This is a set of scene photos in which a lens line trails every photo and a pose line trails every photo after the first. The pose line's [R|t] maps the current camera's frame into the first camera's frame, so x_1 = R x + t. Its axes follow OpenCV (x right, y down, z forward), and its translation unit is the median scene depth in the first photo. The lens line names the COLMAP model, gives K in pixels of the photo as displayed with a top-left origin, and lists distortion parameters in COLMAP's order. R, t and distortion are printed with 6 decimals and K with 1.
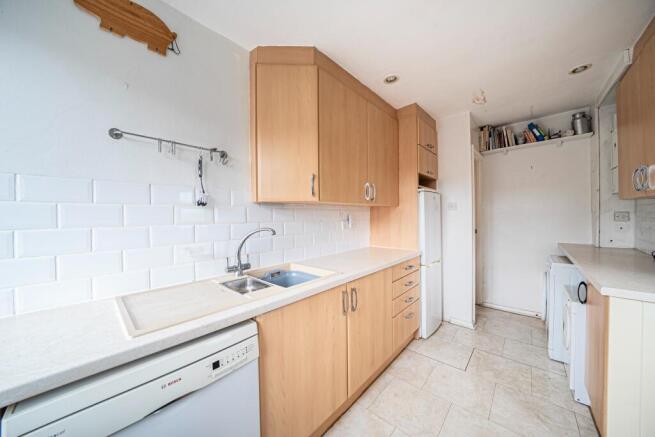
lens RADIAL K [[226.6, 0, 324.7], [0, 226.6, 216.0], [0, 0, 1]] dist [-0.018762, 0.000441]
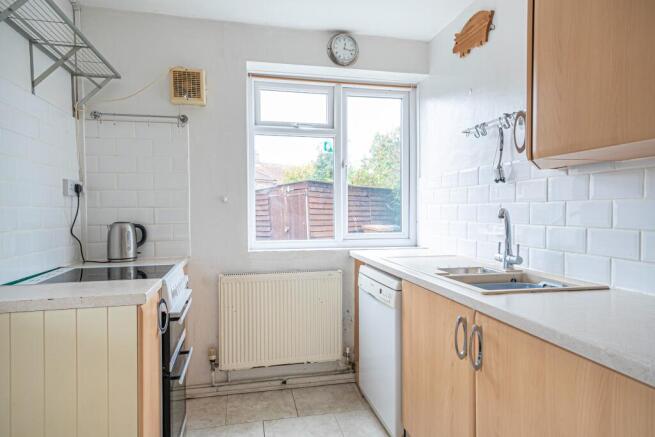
lens RADIAL K [[382.1, 0, 321.7], [0, 382.1, 218.7], [0, 0, 1]] dist [0.018554, 0.000369]
pose [[-0.584046, 0.033058, -0.811047, 1.227983], [0.014068, 0.999433, 0.030606, 0.046715], [0.811599, 0.006466, -0.584179, 1.428513]]
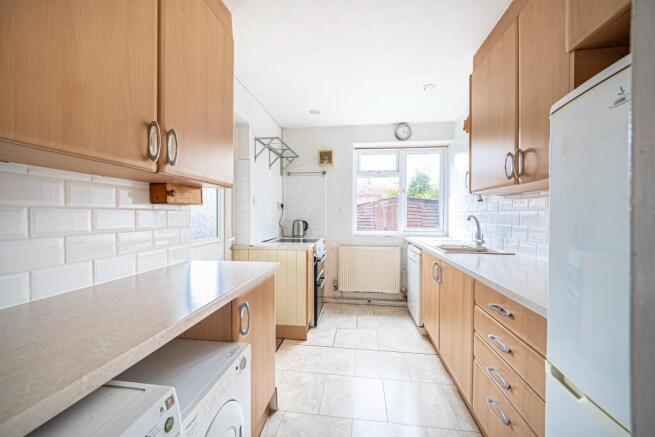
lens RADIAL K [[267.2, 0, 327.4], [0, 267.2, 218.8], [0, 0, 1]] dist [-0.000783, -0.000026]
pose [[-0.820243, 0.017743, -0.571740, 1.703440], [0.008150, 0.999780, 0.019335, 0.039363], [0.571958, 0.011199, -0.820207, 2.156092]]
